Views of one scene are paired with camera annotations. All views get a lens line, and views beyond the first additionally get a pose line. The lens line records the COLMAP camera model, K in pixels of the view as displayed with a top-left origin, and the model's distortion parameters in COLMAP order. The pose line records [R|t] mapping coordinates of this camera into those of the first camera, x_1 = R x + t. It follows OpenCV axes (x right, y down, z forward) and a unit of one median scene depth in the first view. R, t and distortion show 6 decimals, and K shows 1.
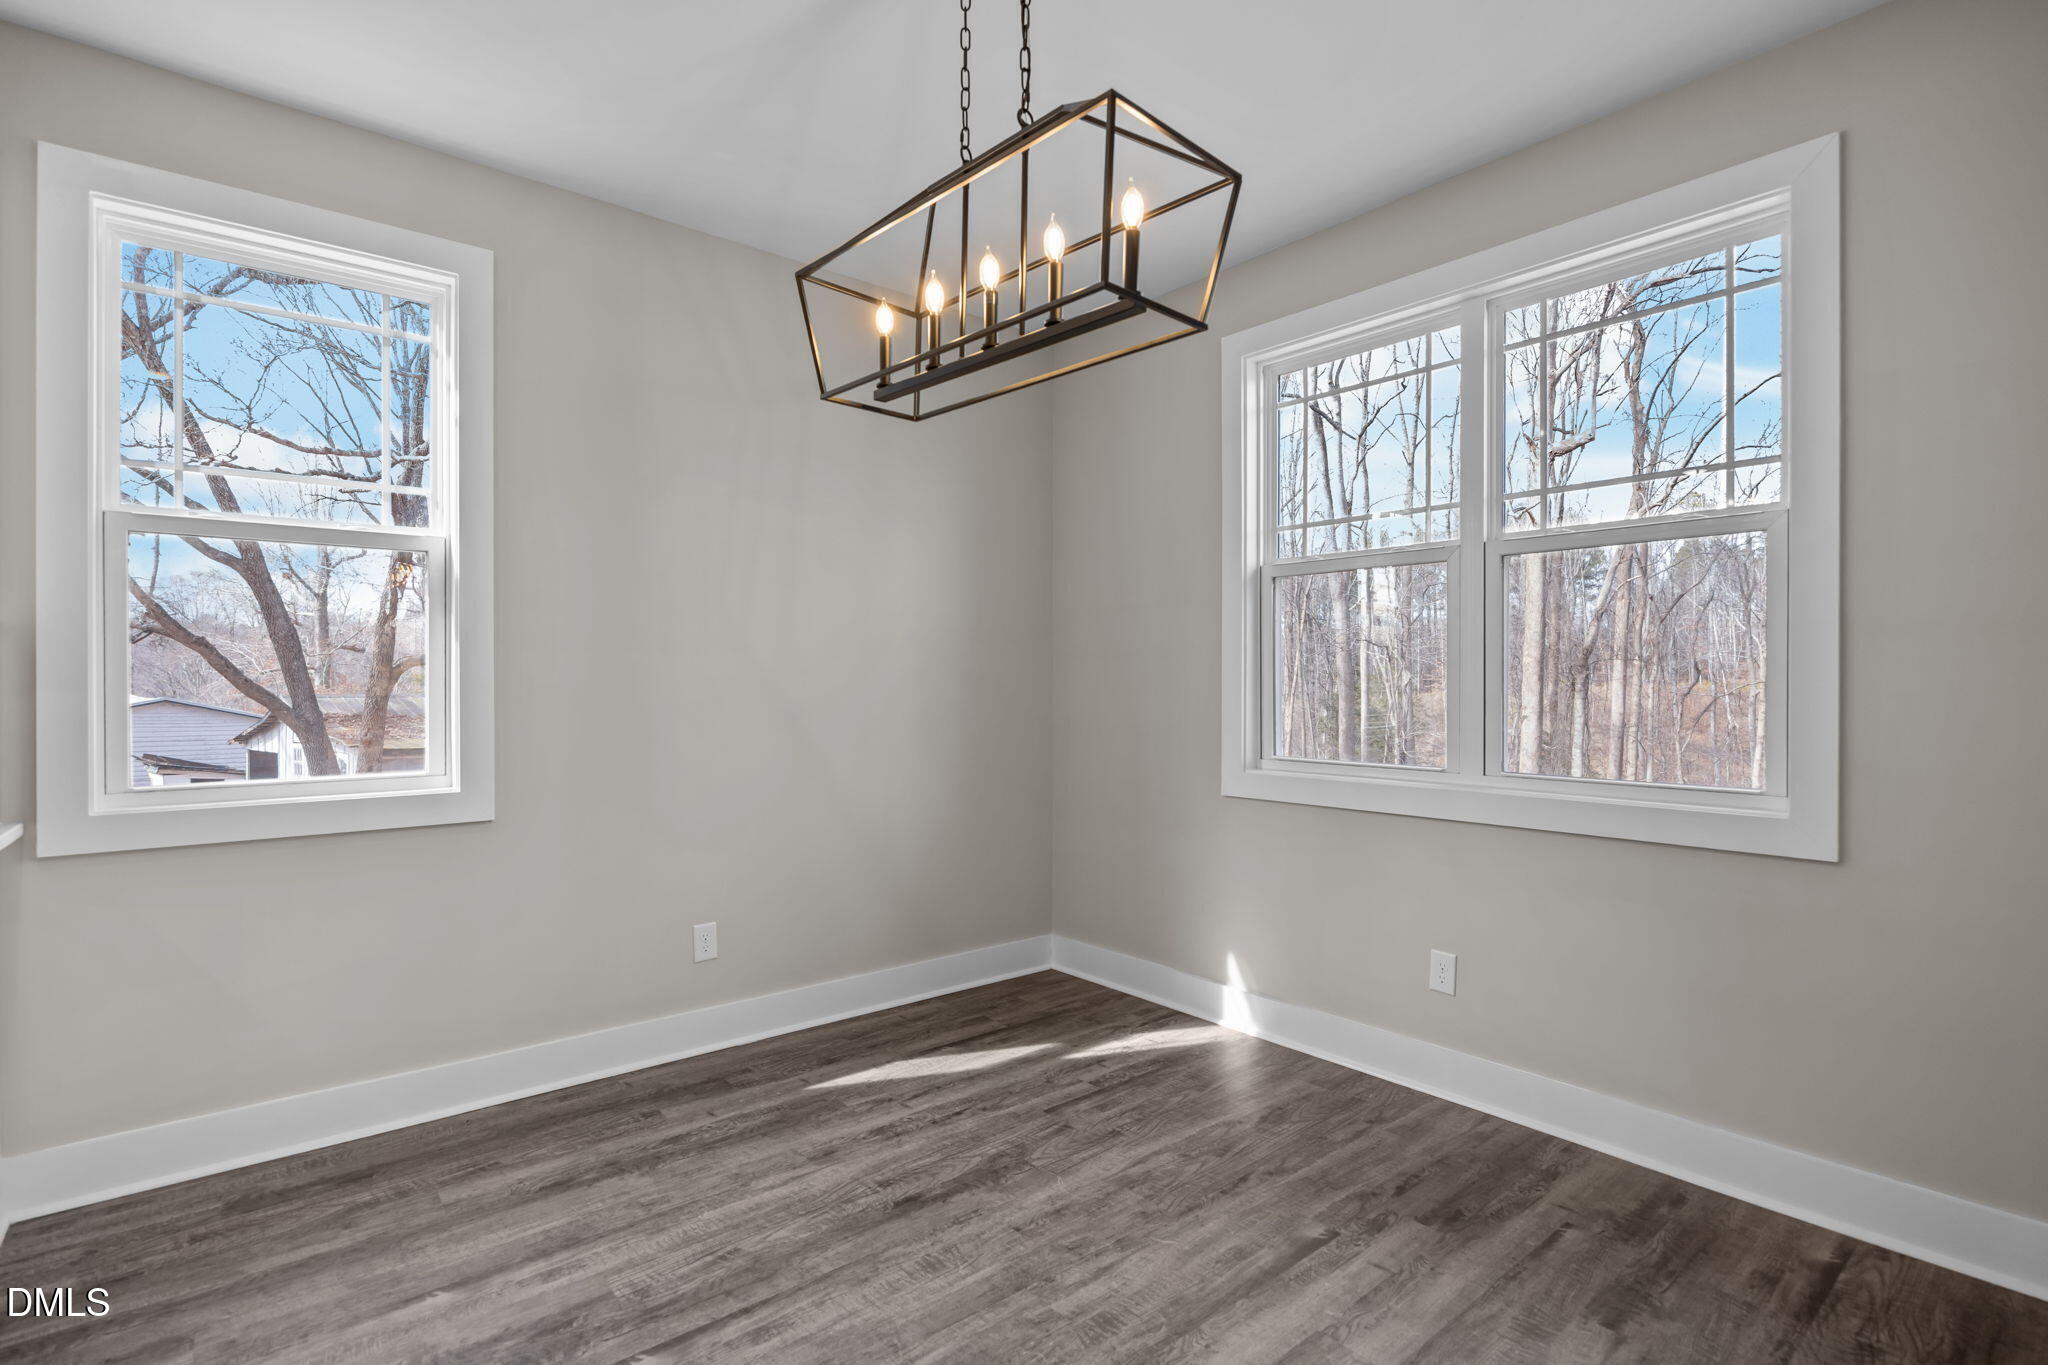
lens RADIAL K [[958.9, 0, 1033.3], [0, 958.9, 685.9], [0, 0, 1]] dist [-0.004050, -0.001747]
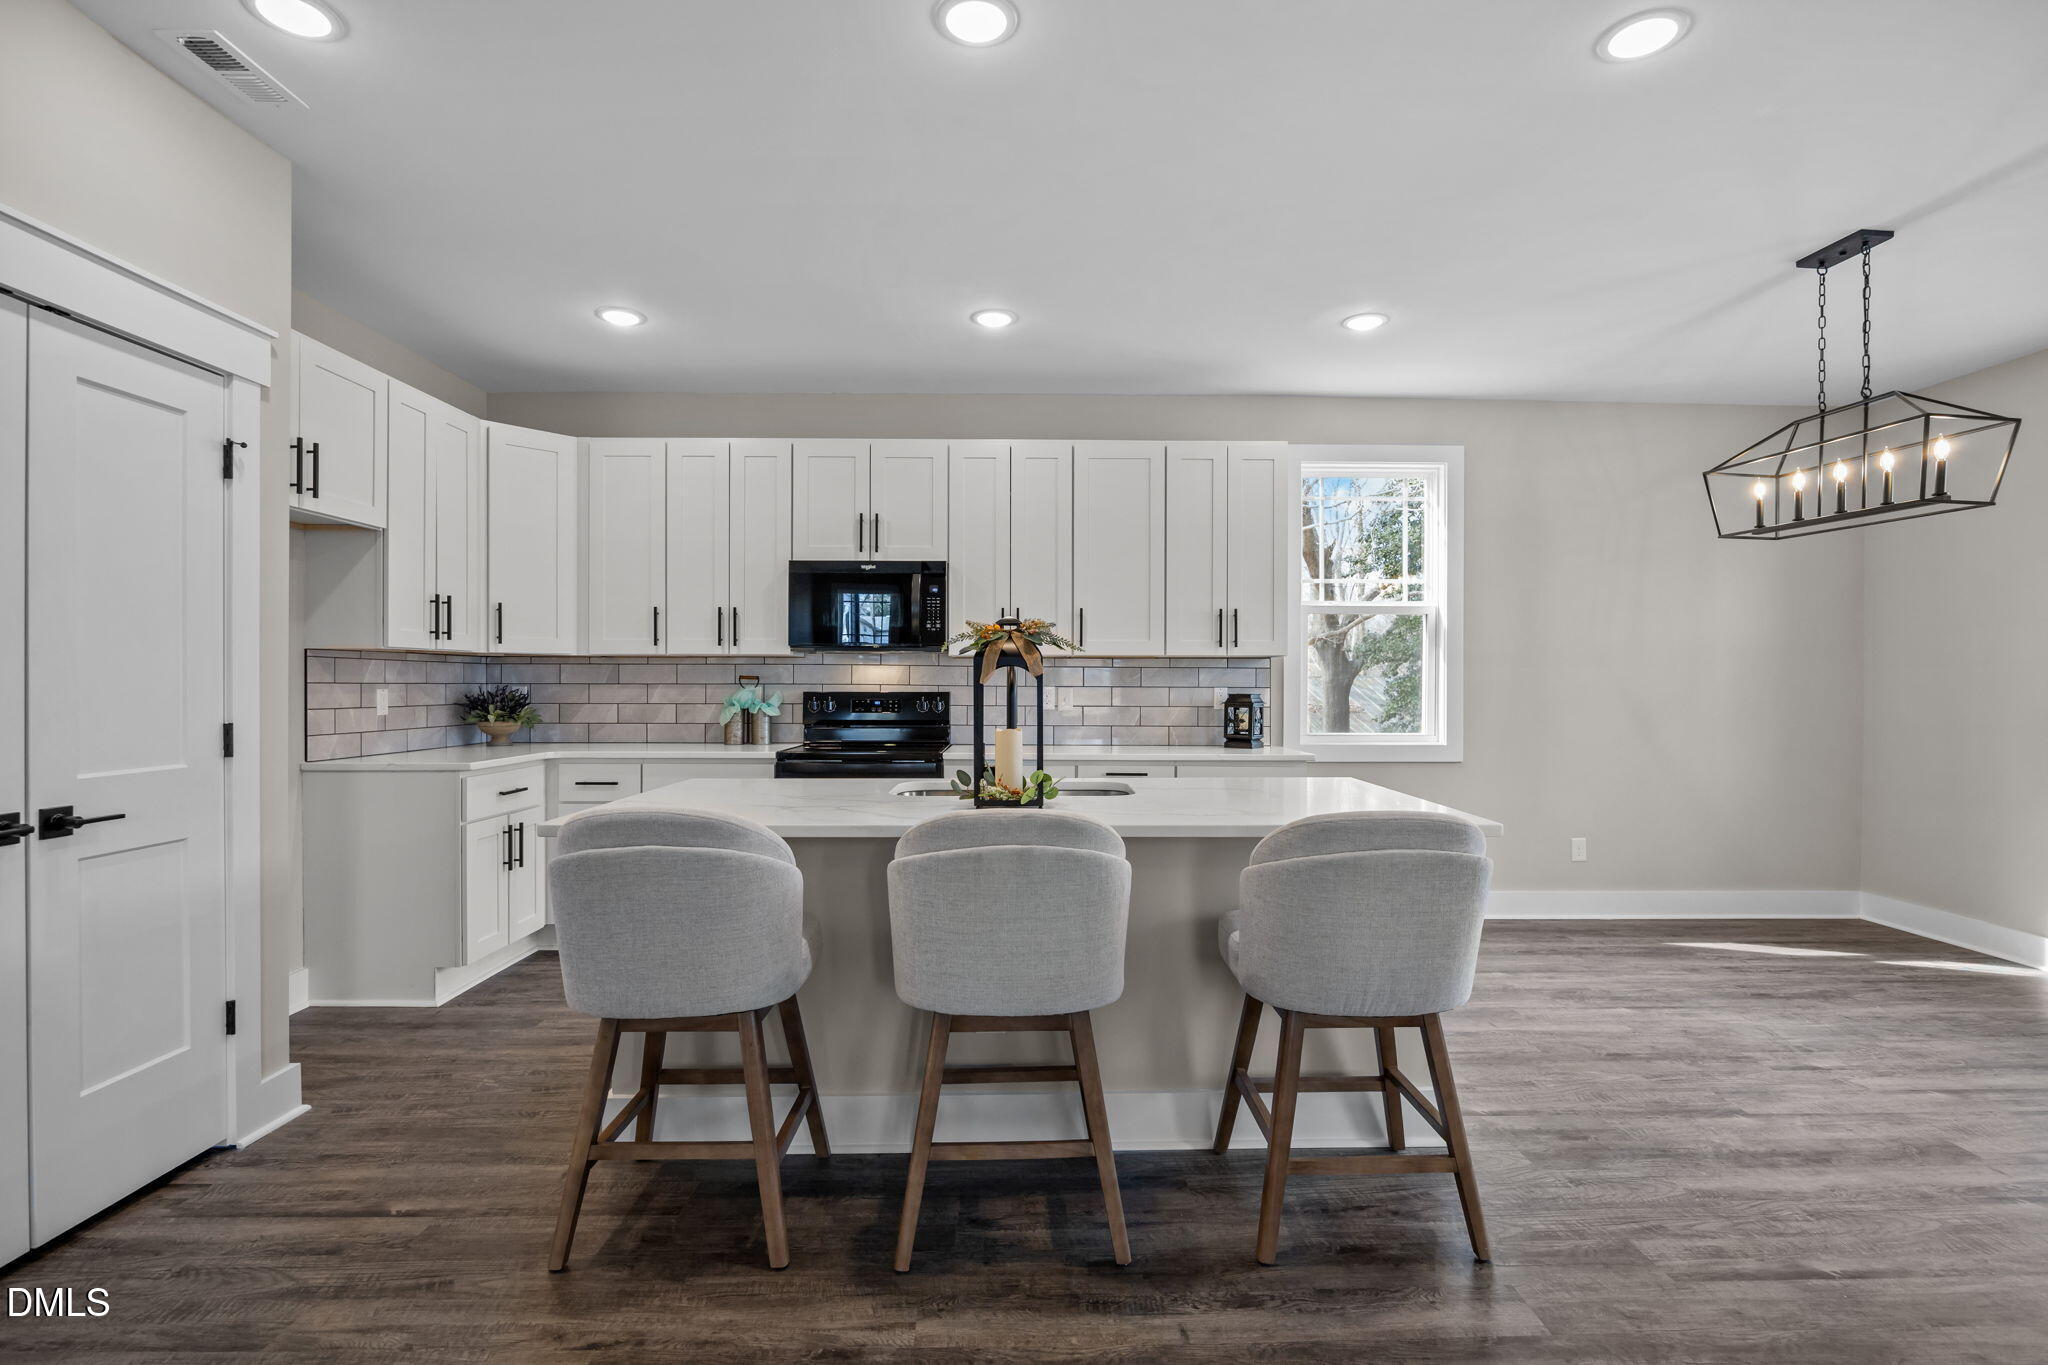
lens RADIAL K [[958.9, 0, 1033.3], [0, 958.9, 685.9], [0, 0, 1]] dist [-0.004050, -0.001747]
pose [[0.779739, 0.006740, -0.626068, -0.082271], [-0.003793, 0.999975, 0.006042, -0.013918], [0.626093, -0.002336, 0.779745, -1.154726]]
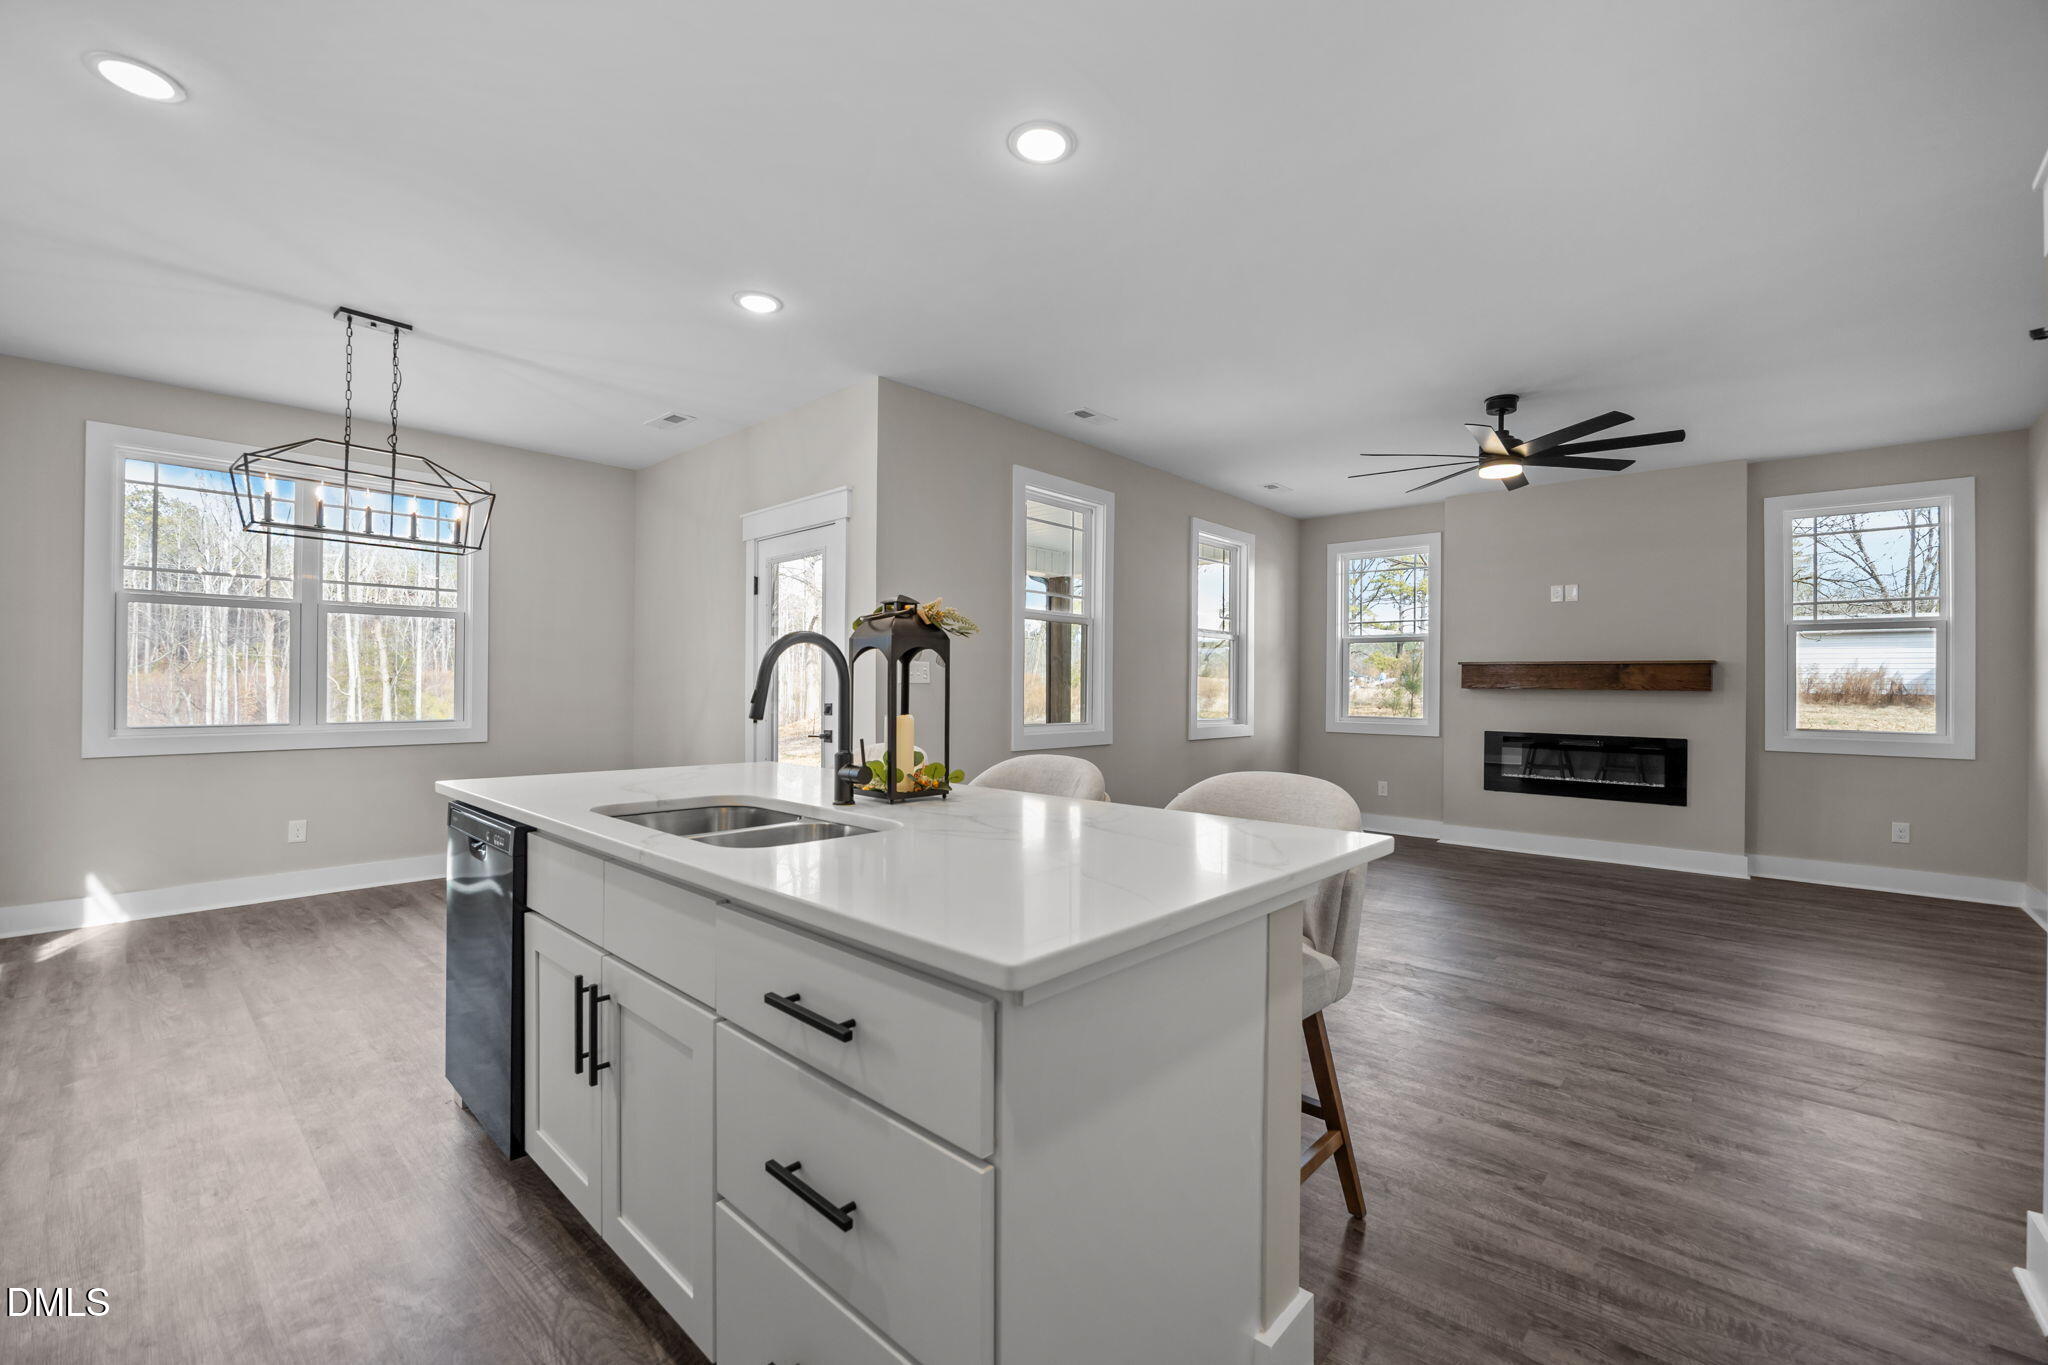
lens RADIAL K [[852.9, 0, 1029.0], [0, 852.9, 682.1], [0, 0, 1]] dist [-0.015591, 0.000049]
pose [[-0.129617, 0.005625, 0.991548, -1.815960], [-0.006009, 0.999961, -0.006458, 0.013501], [-0.991546, -0.006795, -0.129578, -0.256683]]
